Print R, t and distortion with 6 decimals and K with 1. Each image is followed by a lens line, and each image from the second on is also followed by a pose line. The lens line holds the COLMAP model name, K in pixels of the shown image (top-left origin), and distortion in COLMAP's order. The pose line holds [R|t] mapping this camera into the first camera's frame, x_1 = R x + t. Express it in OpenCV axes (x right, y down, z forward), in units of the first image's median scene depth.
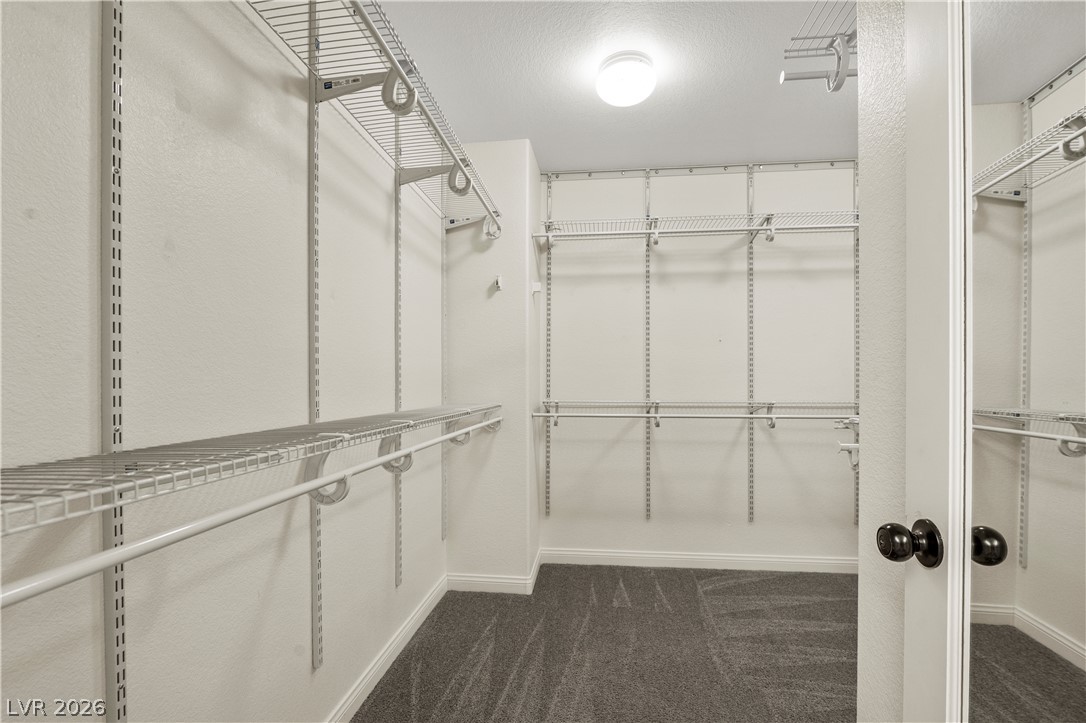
lens RADIAL K [[495.9, 0, 541.4], [0, 495.9, 380.6], [0, 0, 1]] dist [-0.001156, -0.001964]
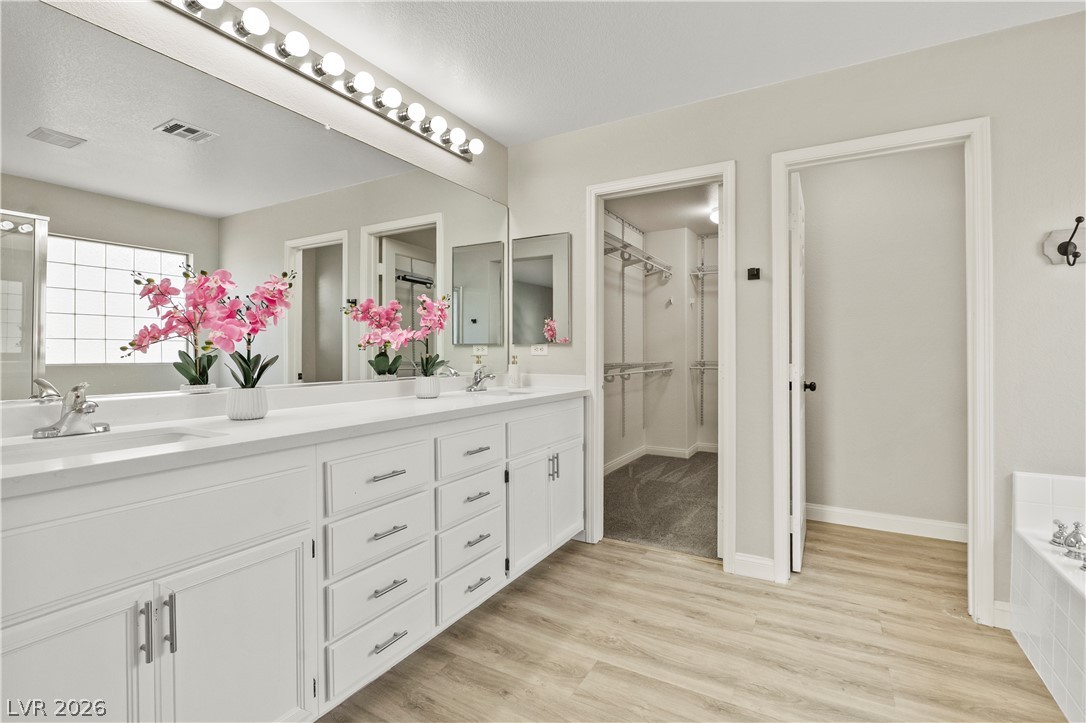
lens RADIAL K [[495.9, 0, 556.6], [0, 495.9, 345.9], [0, 0, 1]] dist [-0.001156, -0.001964]
pose [[0.925981, -0.001866, -0.377567, 0.218909], [-0.001179, 0.999969, -0.007834, 0.000046], [0.377569, 0.007699, 0.925949, -0.930429]]
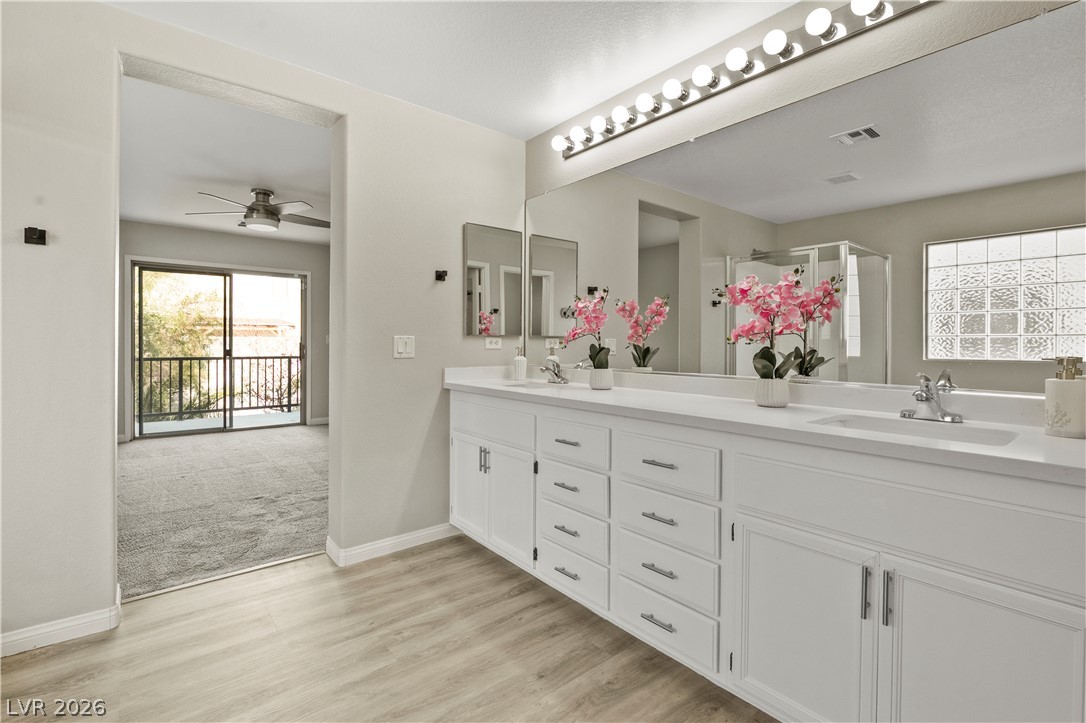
lens RADIAL K [[495.9, 0, 546.4], [0, 495.9, 353.6], [0, 0, 1]] dist [-0.001156, -0.001964]
pose [[-0.693447, 0.015124, -0.720349, 0.434599], [0.004623, 0.999852, 0.016542, 0.004585], [0.720493, 0.008141, -0.693415, 0.466981]]
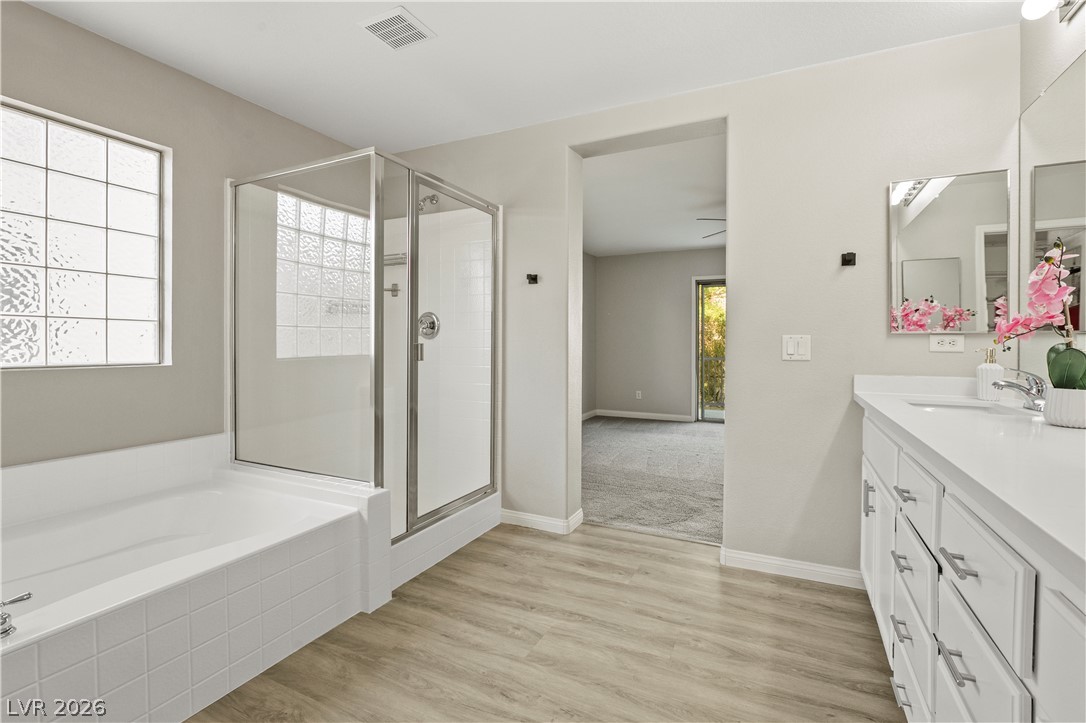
lens RADIAL K [[495.9, 0, 544.2], [0, 495.9, 356.7], [0, 0, 1]] dist [-0.001156, -0.001964]
pose [[-0.943409, -0.009113, 0.331508, -0.000947], [-0.004257, 0.999873, 0.015373, 0.011312], [-0.331605, 0.013092, -0.943327, 0.553980]]
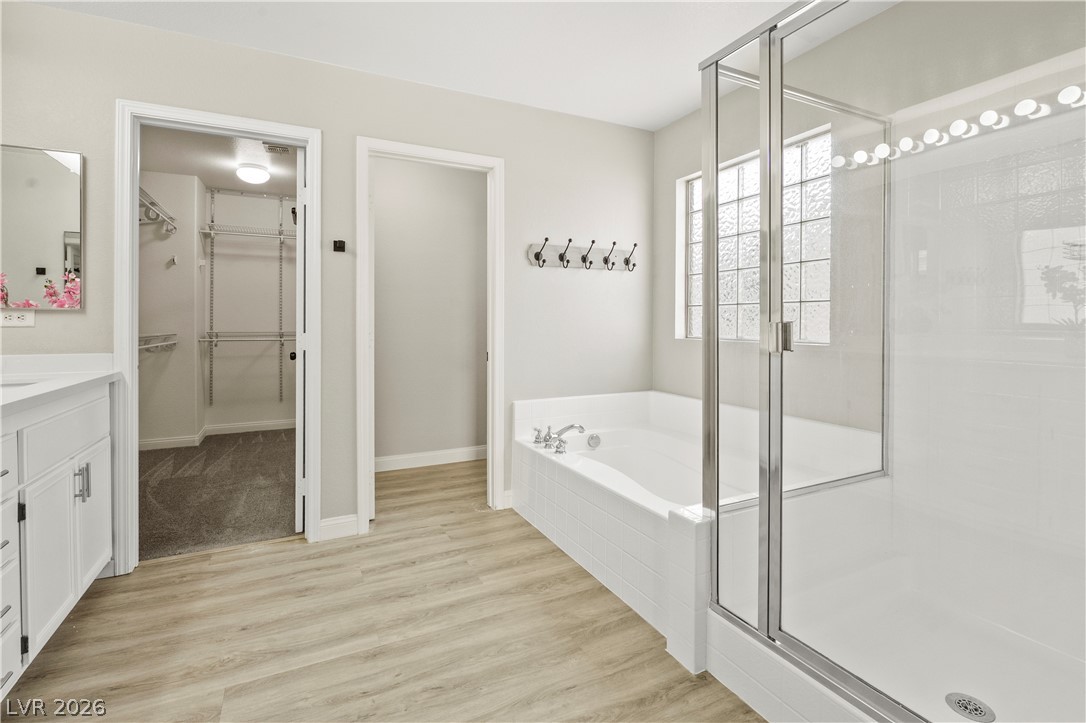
lens RADIAL K [[495.9, 0, 532.3], [0, 495.9, 322.8], [0, 0, 1]] dist [-0.001156, -0.001964]
pose [[0.844947, 0.000800, 0.534849, 0.035047], [-0.003542, 0.999985, 0.004099, 0.000578], [-0.534838, -0.005358, 0.844938, -0.944028]]
